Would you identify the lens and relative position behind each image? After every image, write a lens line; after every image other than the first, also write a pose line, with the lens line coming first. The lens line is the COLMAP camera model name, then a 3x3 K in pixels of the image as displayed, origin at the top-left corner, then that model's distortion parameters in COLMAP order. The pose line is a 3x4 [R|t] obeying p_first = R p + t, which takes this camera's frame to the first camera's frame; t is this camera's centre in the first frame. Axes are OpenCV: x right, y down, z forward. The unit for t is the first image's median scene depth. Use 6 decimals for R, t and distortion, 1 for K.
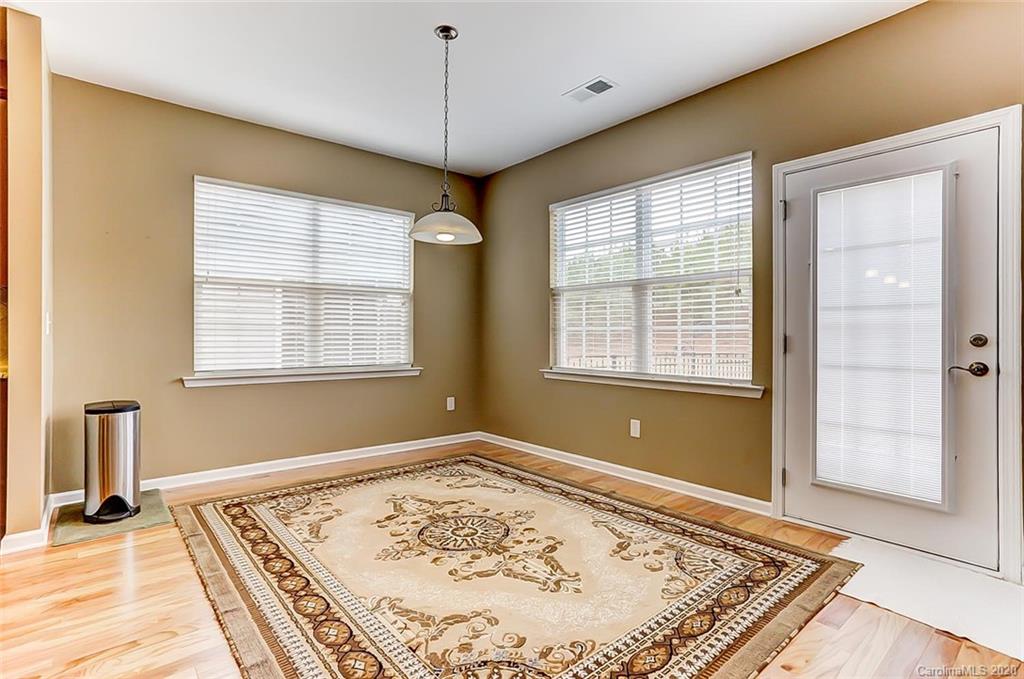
lens RADIAL K [[503.2, 0, 515.0], [0, 503.2, 336.2], [0, 0, 1]] dist [-0.015042, 0.001141]
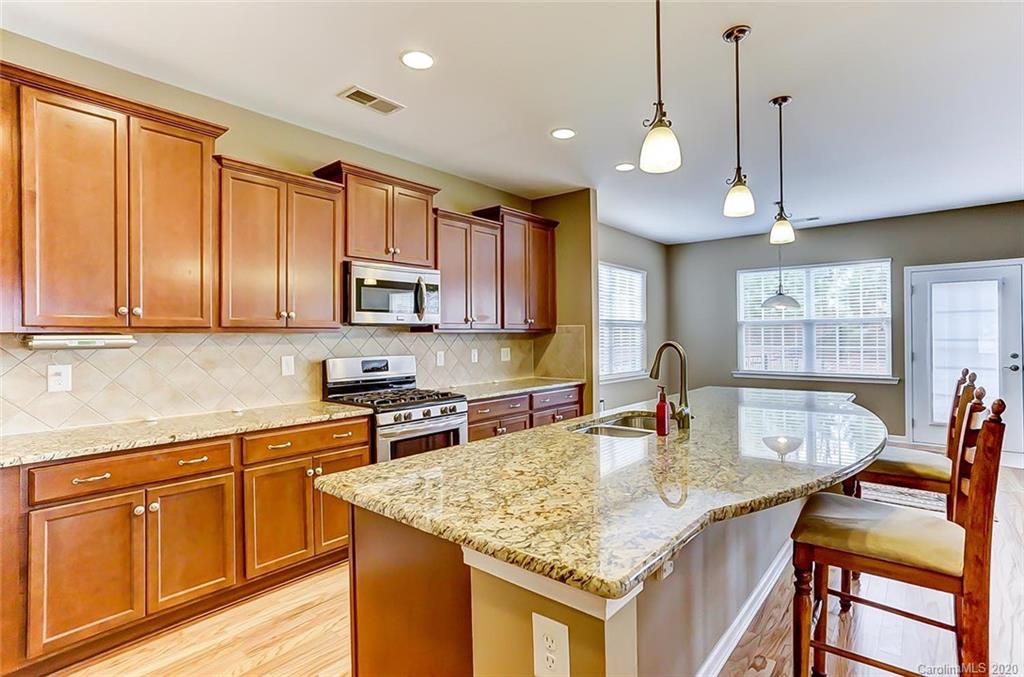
lens RADIAL K [[503.2, 0, 507.1], [0, 503.2, 338.7], [0, 0, 1]] dist [-0.015042, 0.001141]
pose [[0.985445, -0.012552, 0.169532, -1.335020], [0.011889, 0.999917, 0.004927, -0.081650], [-0.169579, -0.002839, 0.985512, -0.664231]]
